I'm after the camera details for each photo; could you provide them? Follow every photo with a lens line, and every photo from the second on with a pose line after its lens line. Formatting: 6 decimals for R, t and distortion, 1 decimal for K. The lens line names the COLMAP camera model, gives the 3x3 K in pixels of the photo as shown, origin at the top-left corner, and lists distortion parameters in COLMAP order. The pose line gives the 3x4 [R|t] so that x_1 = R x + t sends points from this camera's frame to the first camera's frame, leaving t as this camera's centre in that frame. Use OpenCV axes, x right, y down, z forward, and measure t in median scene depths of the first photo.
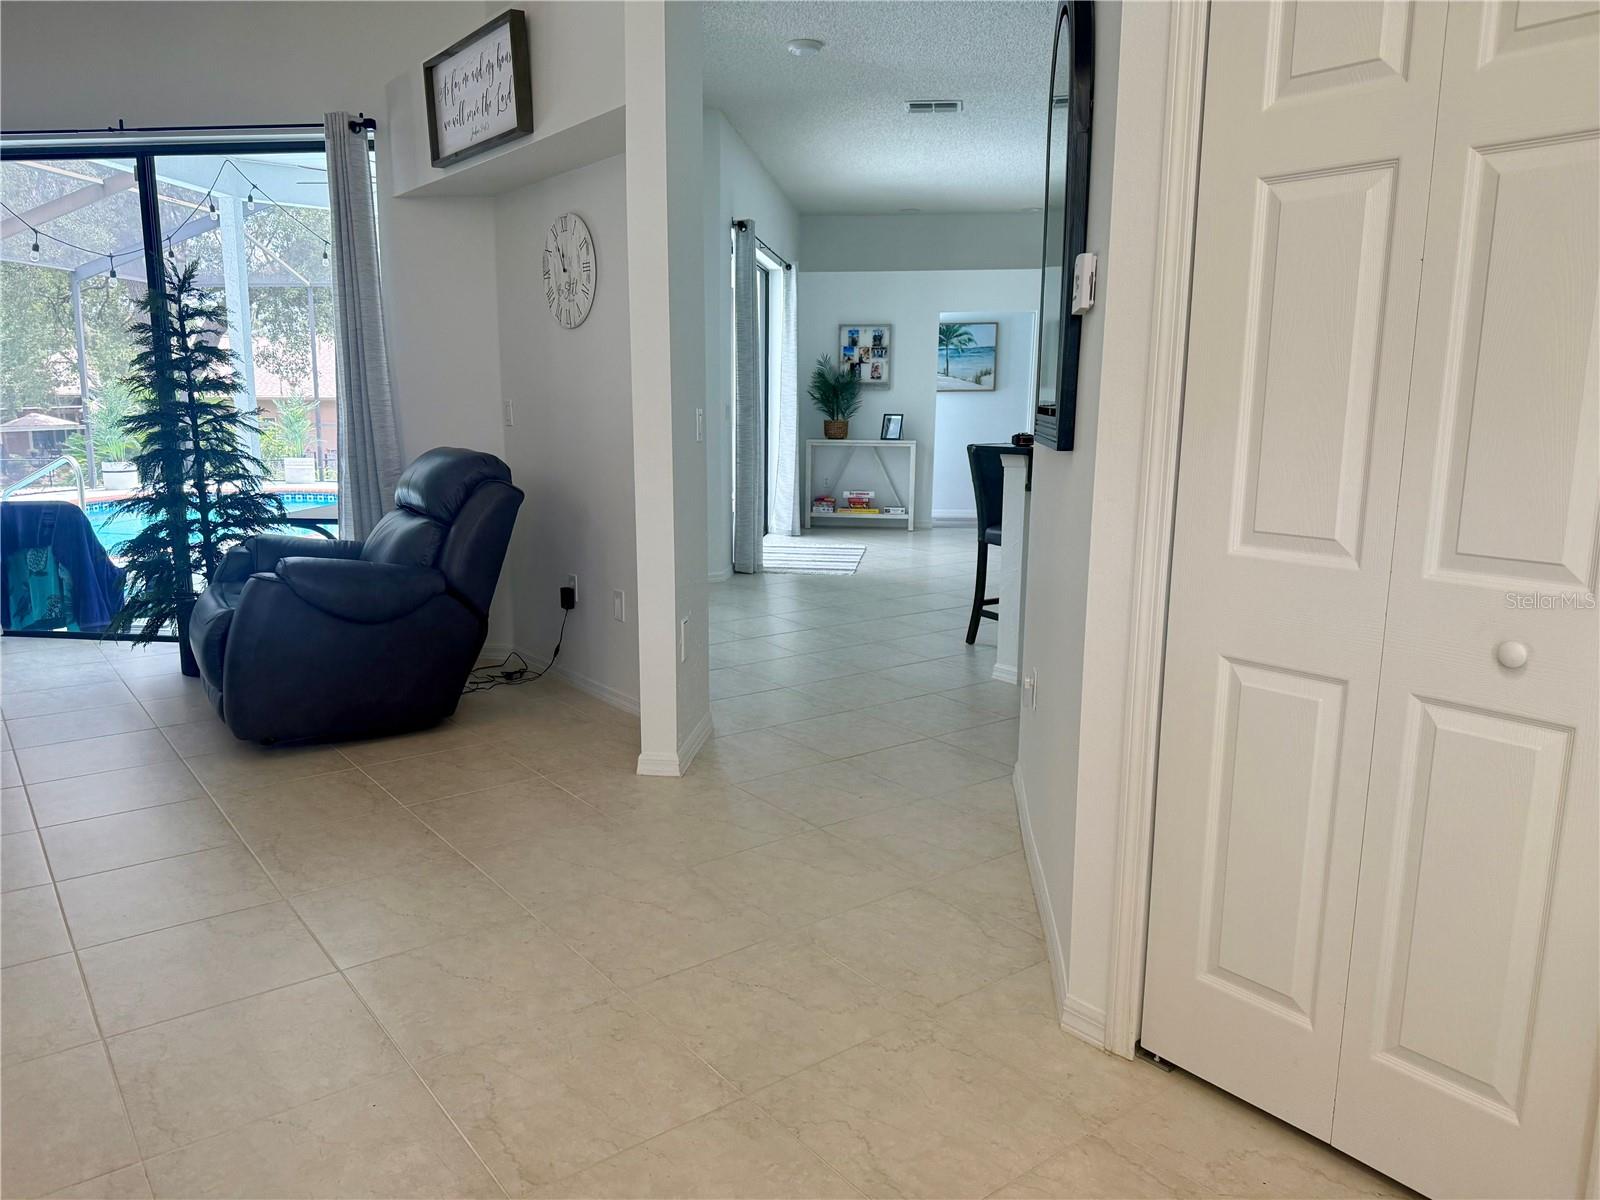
lens RADIAL K [[1119.9, 0, 795.9], [0, 1119.9, 647.1], [0, 0, 1]] dist [0.019260, -0.060723]
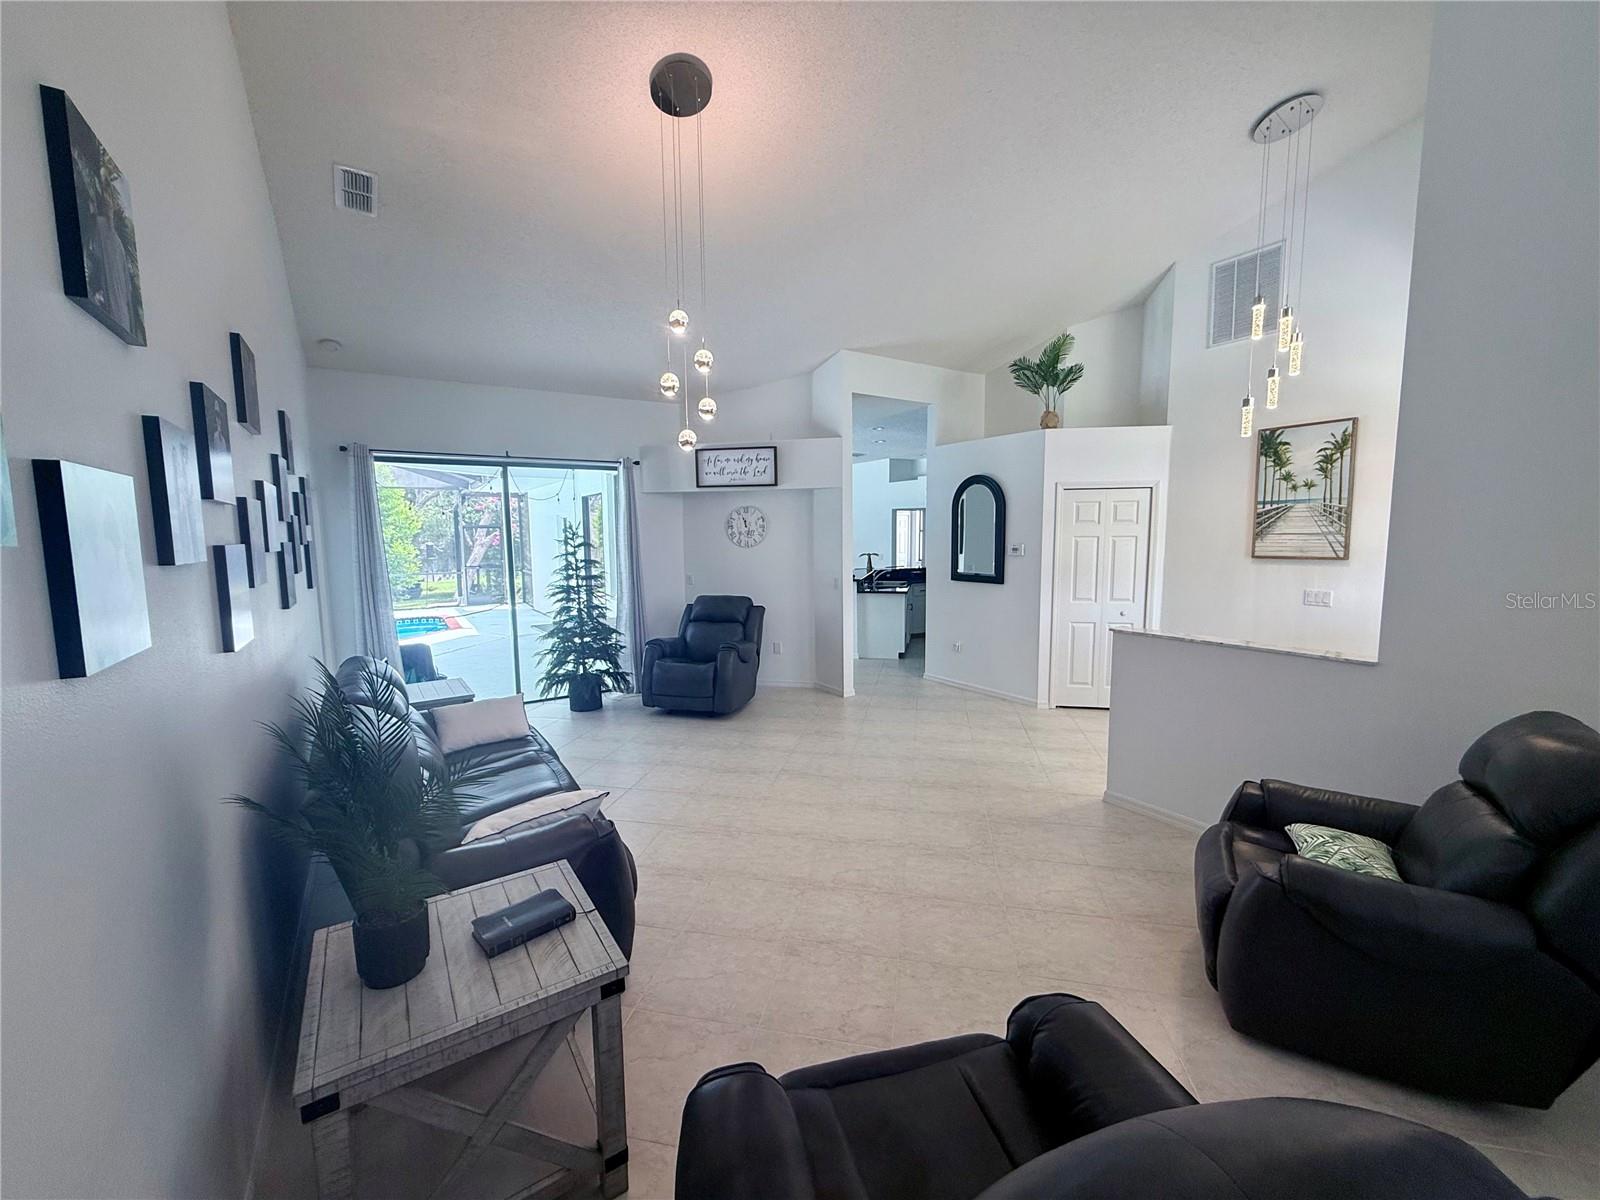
lens RADIAL K [[638.1, 0, 786.4], [0, 638.1, 607.9], [0, 0, 1]] dist [-0.000812, 0.000836]
pose [[0.769428, -0.095116, 0.631611, -1.080987], [0.158279, 0.986402, -0.044269, -0.058511], [-0.618812, 0.134033, 0.774020, -0.211494]]
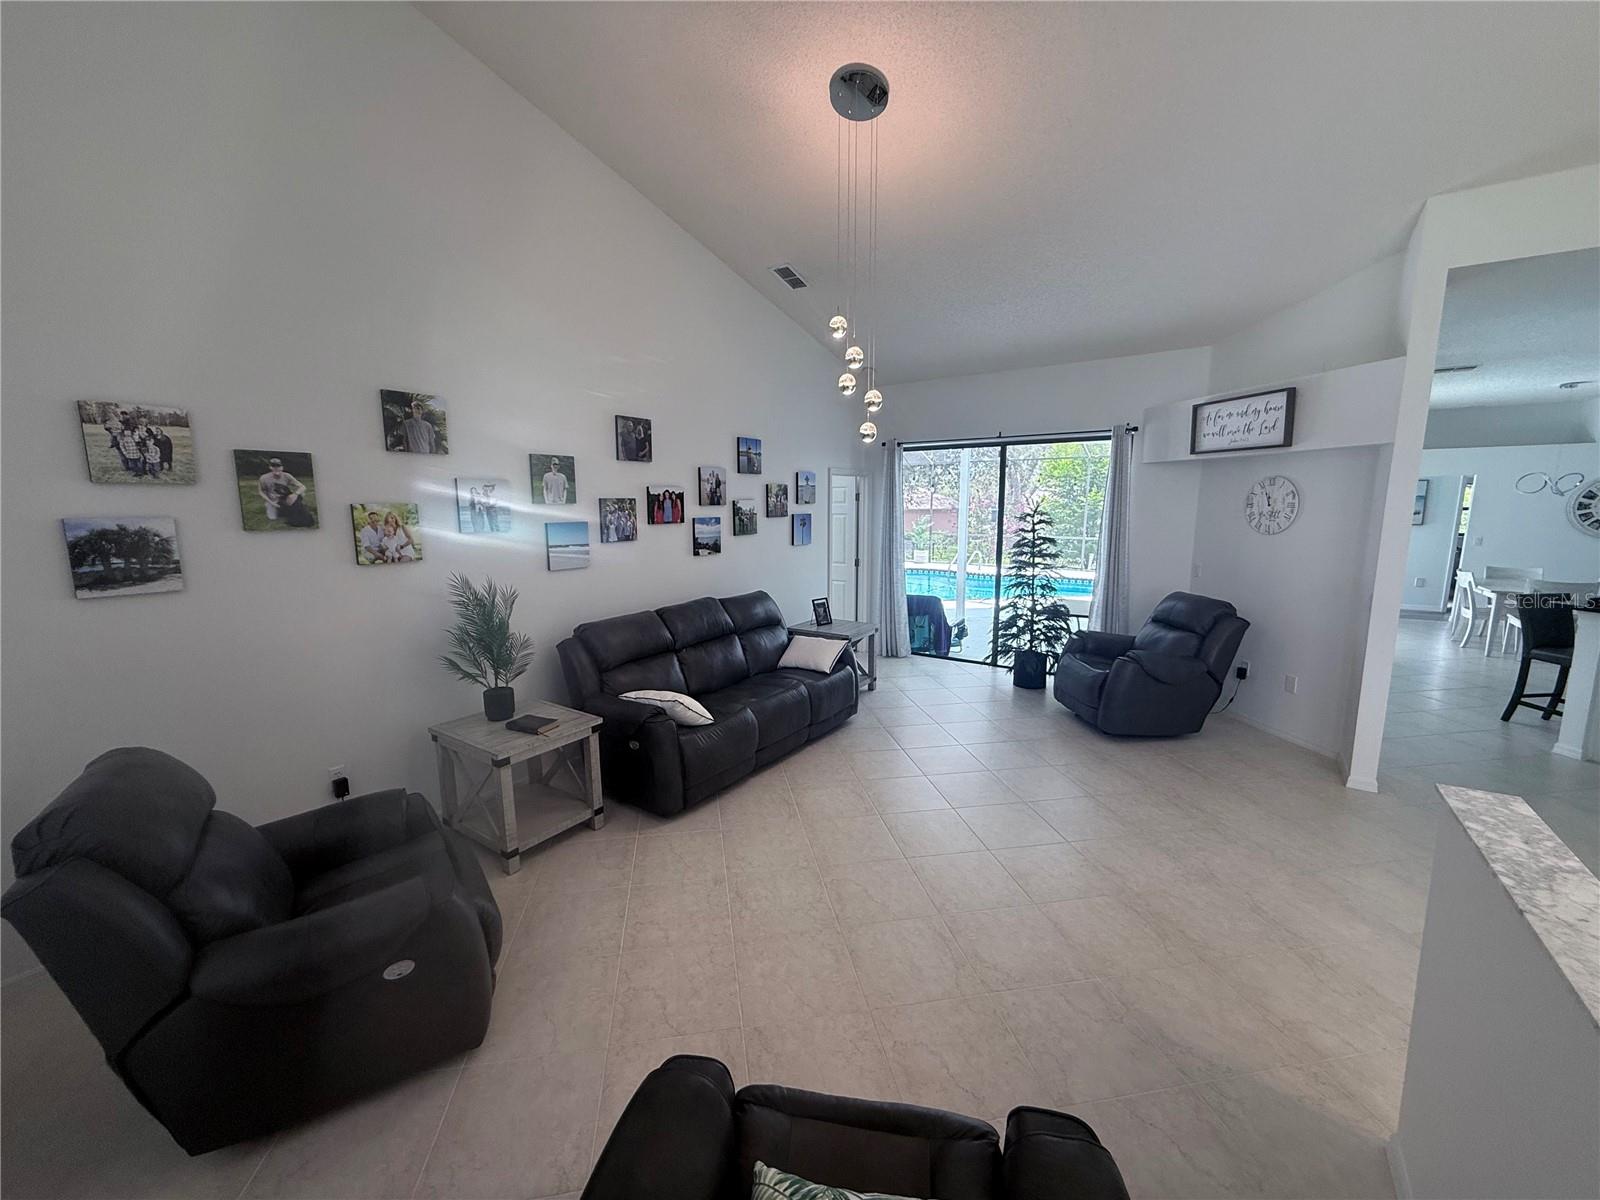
lens RADIAL K [[638.1, 0, 795.4], [0, 638.1, 604.1], [0, 0, 1]] dist [-0.000812, 0.000836]
pose [[0.878271, 0.062842, -0.474015, -0.376347], [-0.090878, 0.995195, -0.036446, -0.054166], [0.469447, 0.075087, 0.879762, -0.308613]]
